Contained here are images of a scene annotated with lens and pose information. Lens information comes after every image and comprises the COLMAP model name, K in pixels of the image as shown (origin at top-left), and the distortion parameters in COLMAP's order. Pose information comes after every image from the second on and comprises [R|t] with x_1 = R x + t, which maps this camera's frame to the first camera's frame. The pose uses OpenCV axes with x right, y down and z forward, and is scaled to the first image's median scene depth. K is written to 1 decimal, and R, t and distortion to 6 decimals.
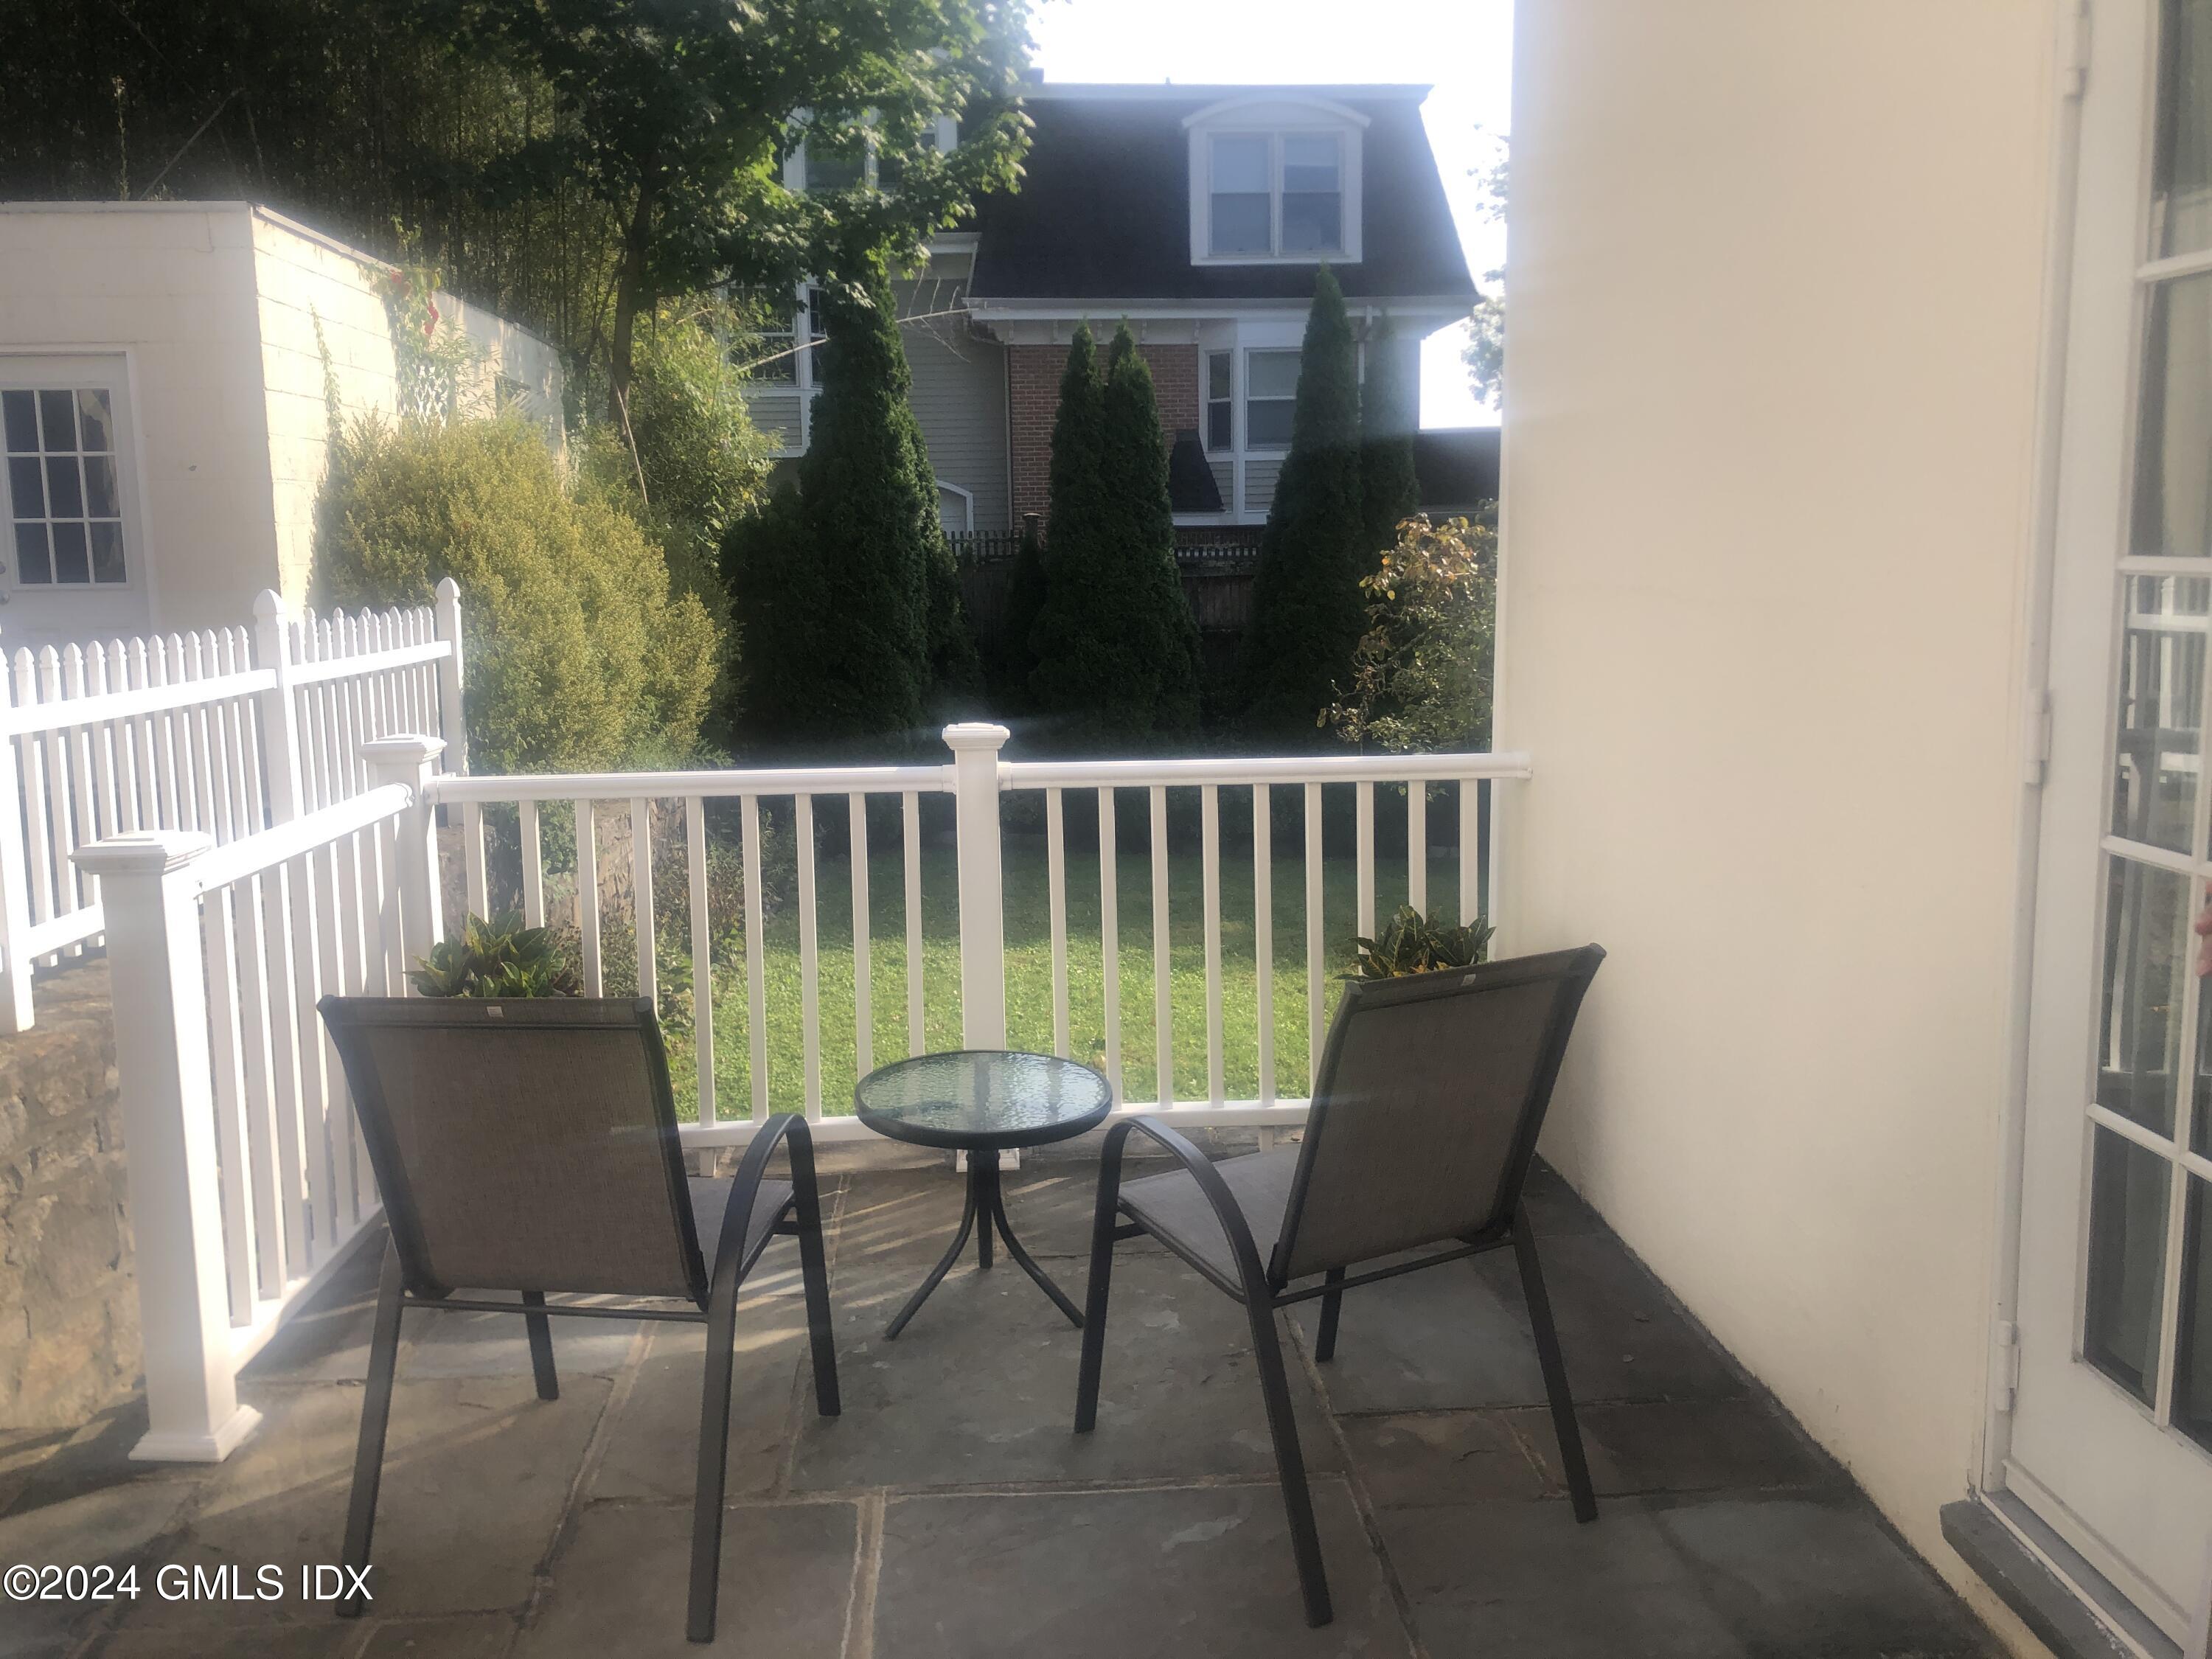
lens RADIAL K [[1827.9, 0, 1099.4], [0, 1827.9, 821.0], [0, 0, 1]] dist [0.011308, 0.002249]
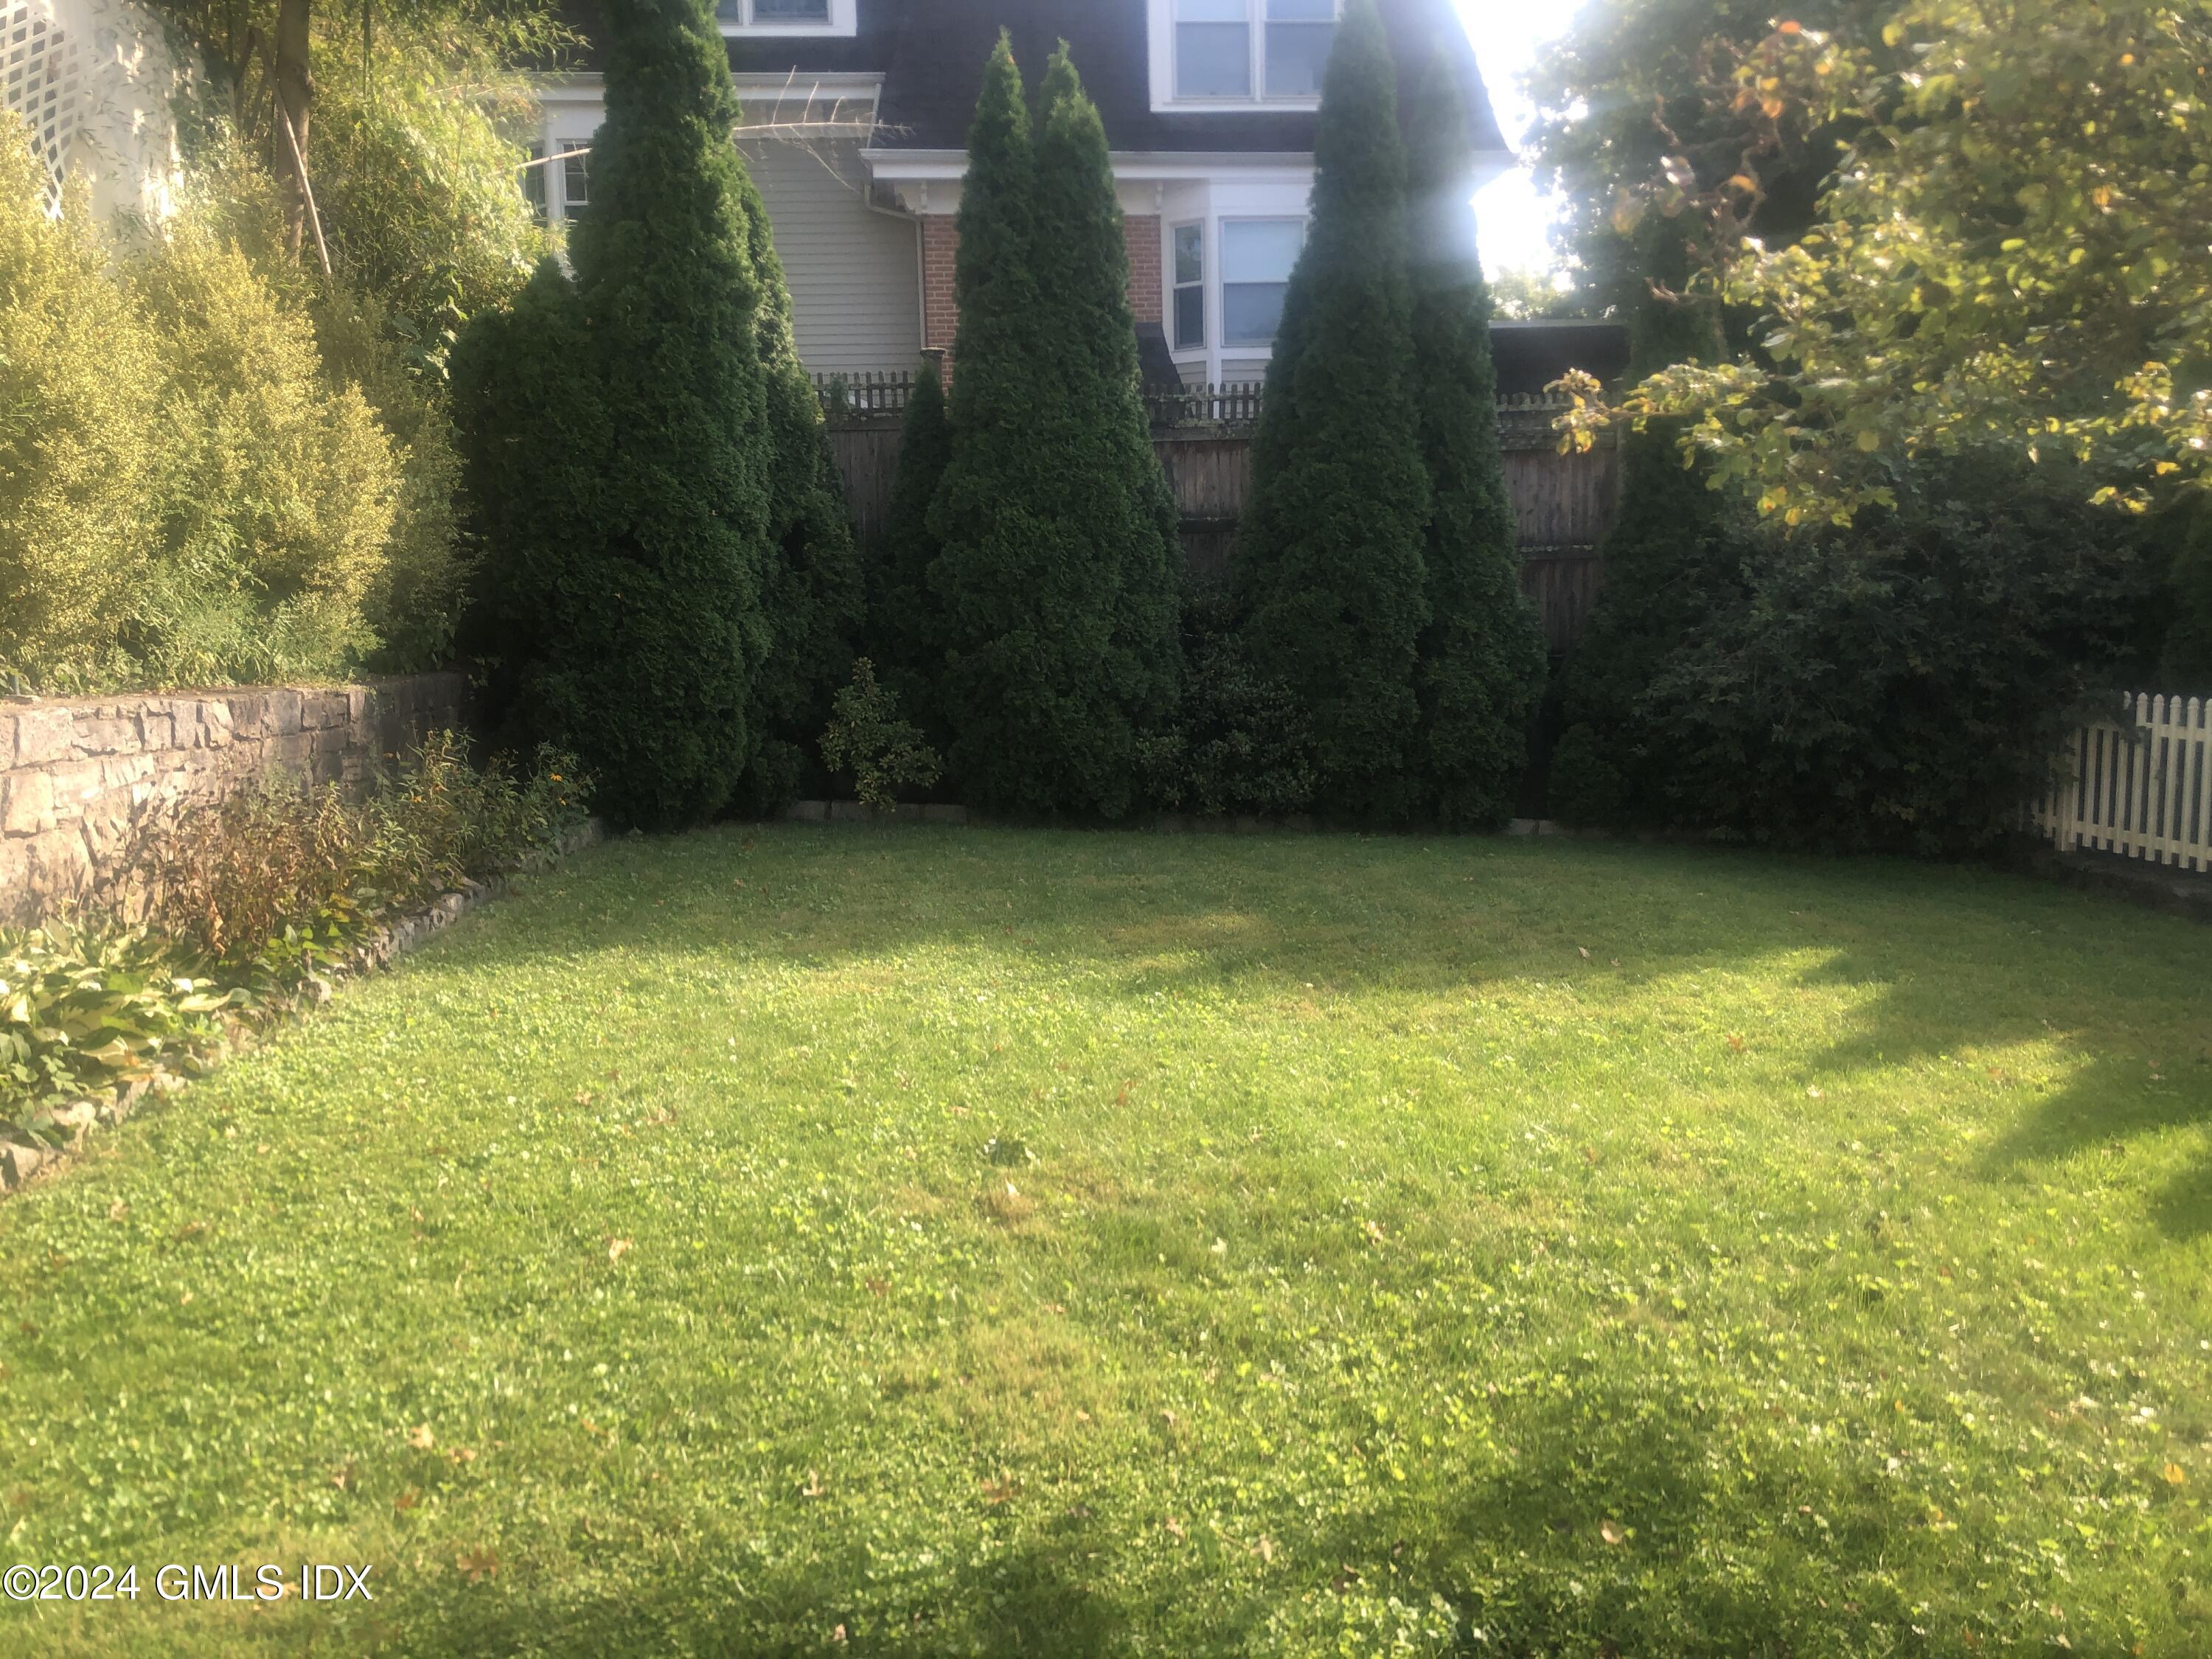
lens RADIAL K [[1827.9, 0, 1114.9], [0, 1827.9, 829.3], [0, 0, 1]] dist [0.011308, 0.002249]
pose [[0.999382, -0.008858, 0.034003, 0.007286], [0.009437, 0.999813, -0.016907, 0.029471], [-0.033847, 0.017217, 0.999279, 0.324741]]
